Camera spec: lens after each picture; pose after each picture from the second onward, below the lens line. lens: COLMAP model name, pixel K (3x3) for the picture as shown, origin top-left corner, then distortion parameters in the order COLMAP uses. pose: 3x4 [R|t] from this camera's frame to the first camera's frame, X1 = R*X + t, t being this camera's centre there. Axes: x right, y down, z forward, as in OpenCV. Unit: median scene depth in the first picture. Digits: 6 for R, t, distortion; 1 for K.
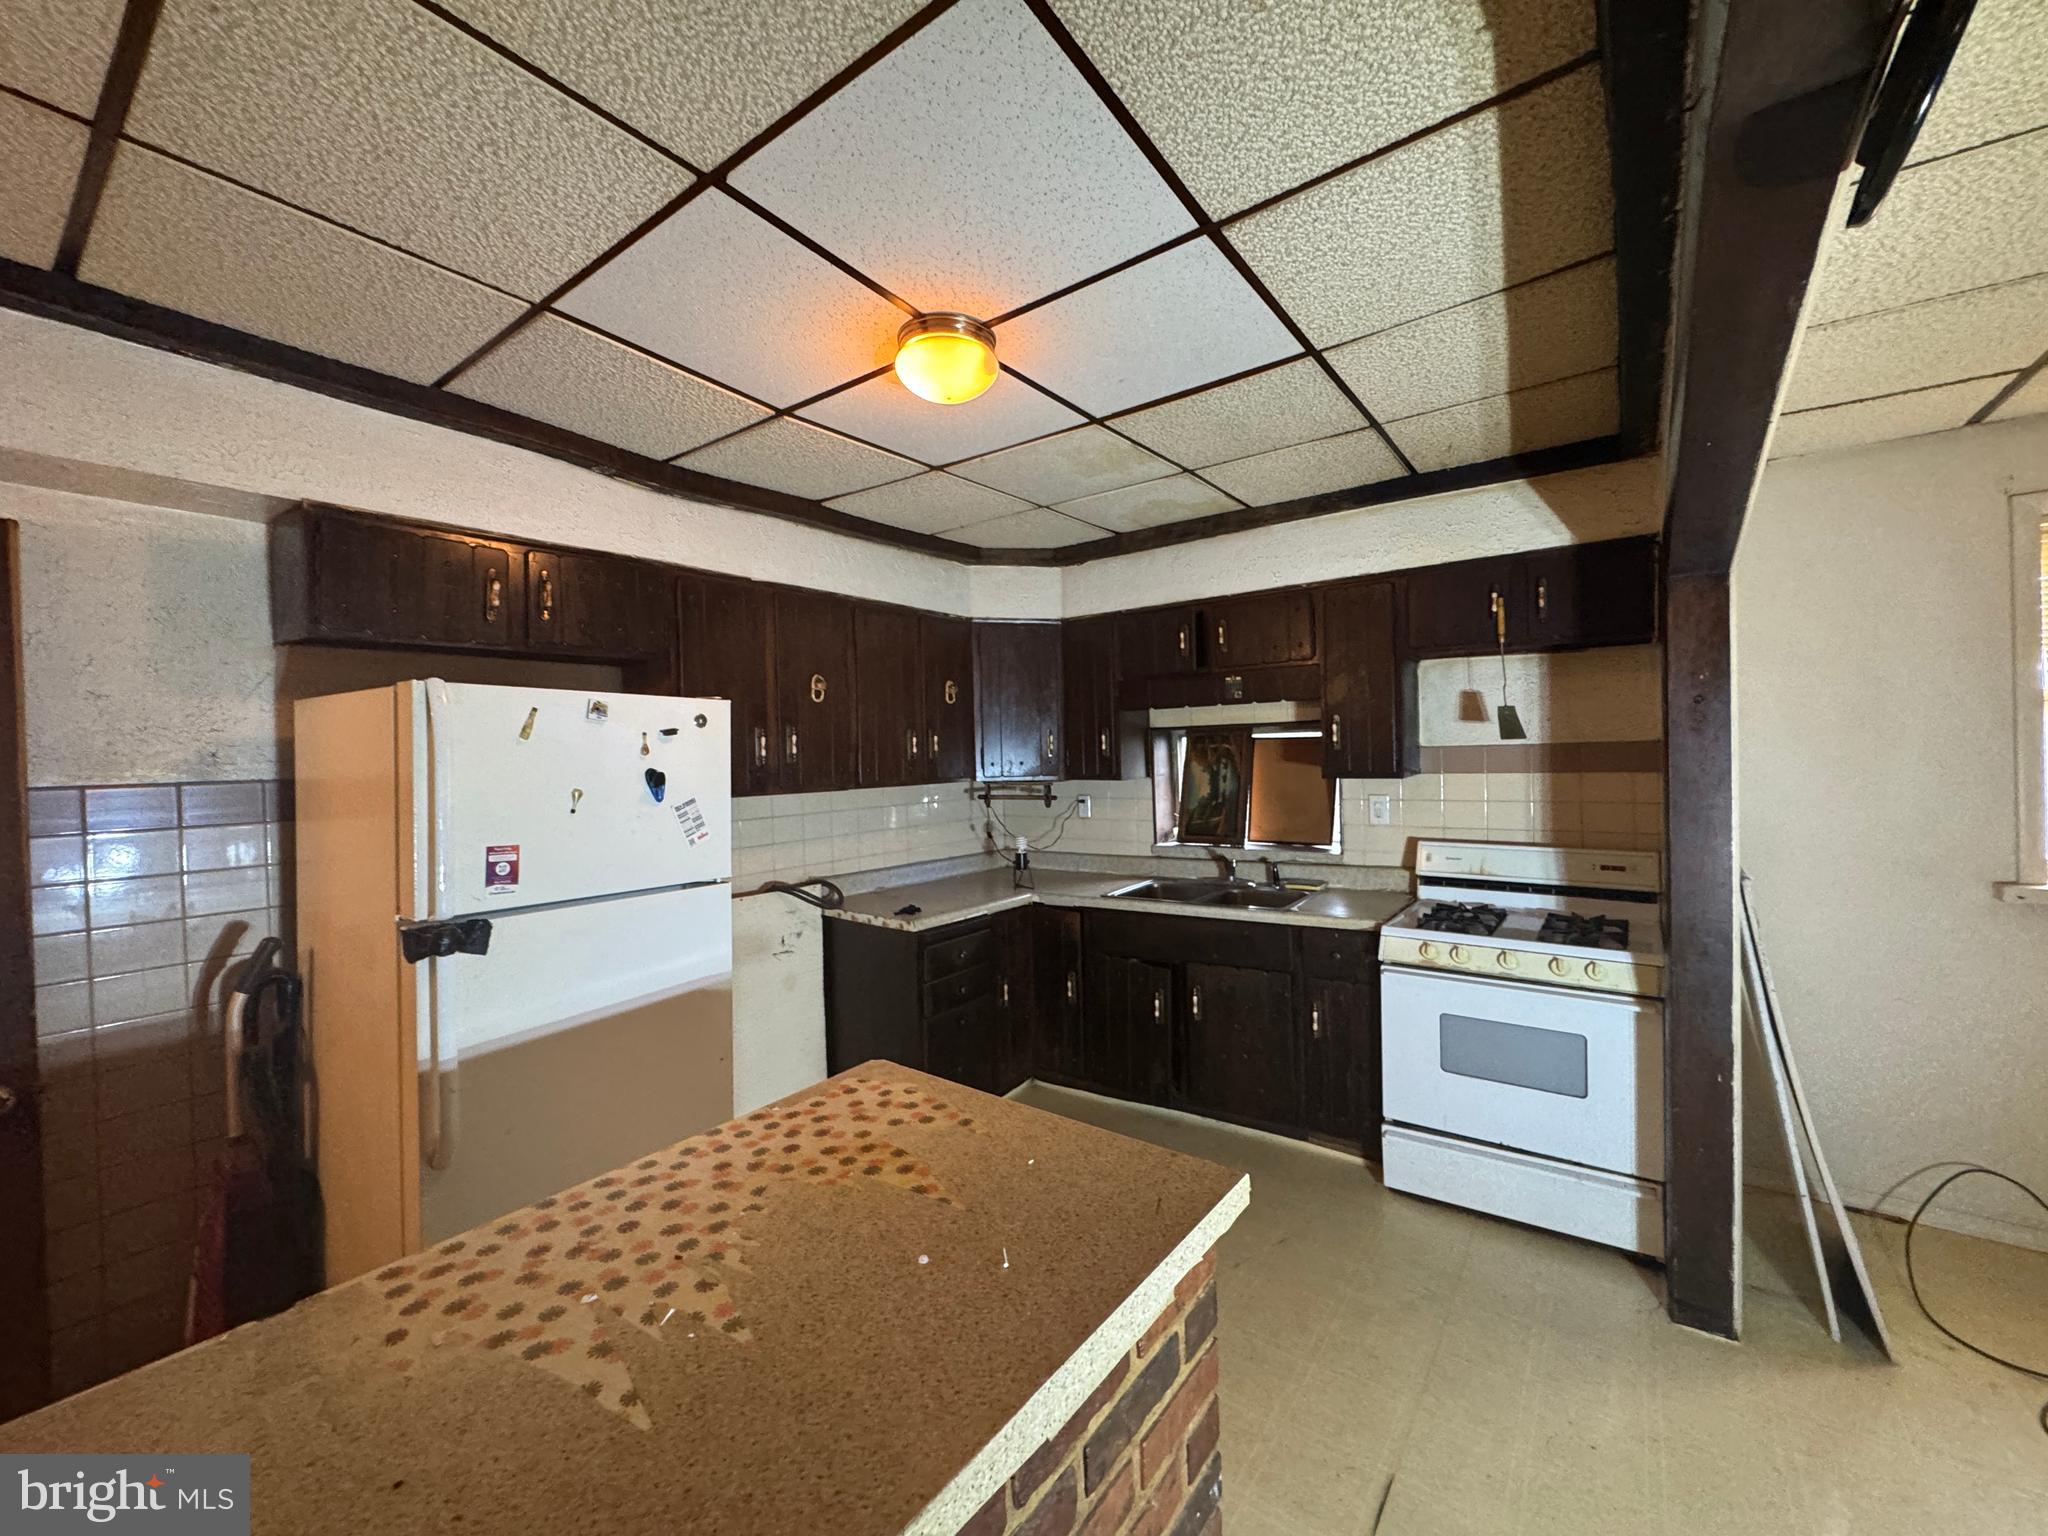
lens RADIAL K [[815.5, 0, 1023.5], [0, 815.5, 762.6], [0, 0, 1]] dist [-0.001519, -0.000254]
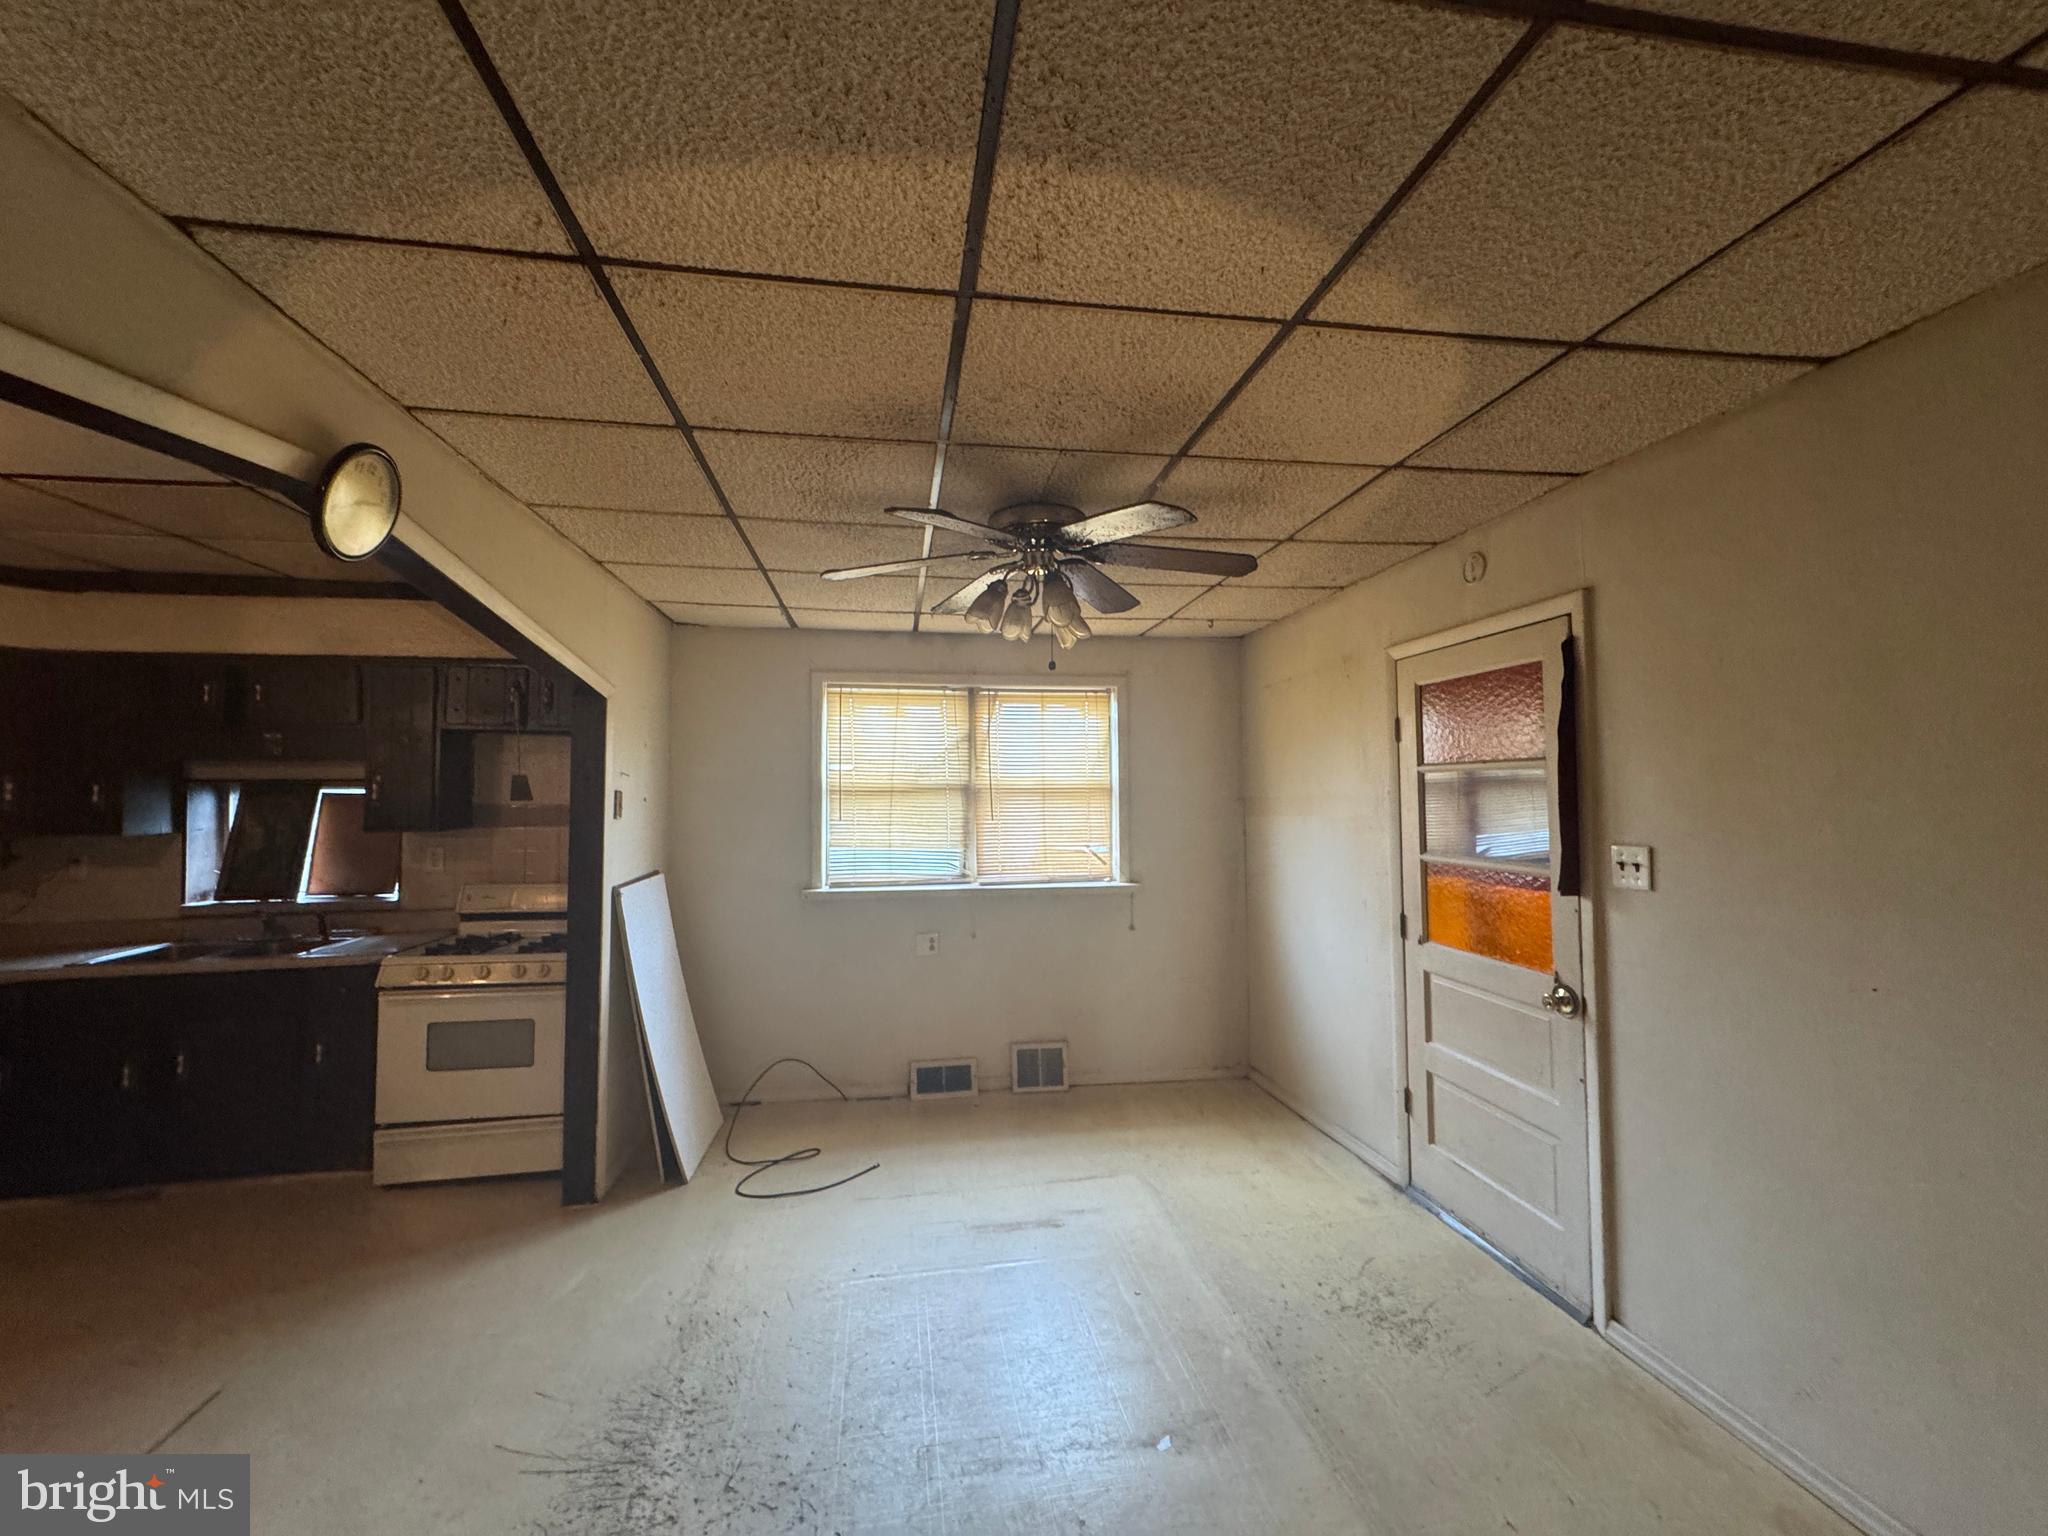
lens RADIAL K [[815.5, 0, 1020.4], [0, 815.5, 767.5], [0, 0, 1]] dist [-0.001519, -0.000254]
pose [[0.697899, 0.049623, 0.714475, 0.228163], [-0.007348, 0.998040, -0.062140, -0.006961], [-0.716158, 0.038118, 0.696896, -0.485439]]
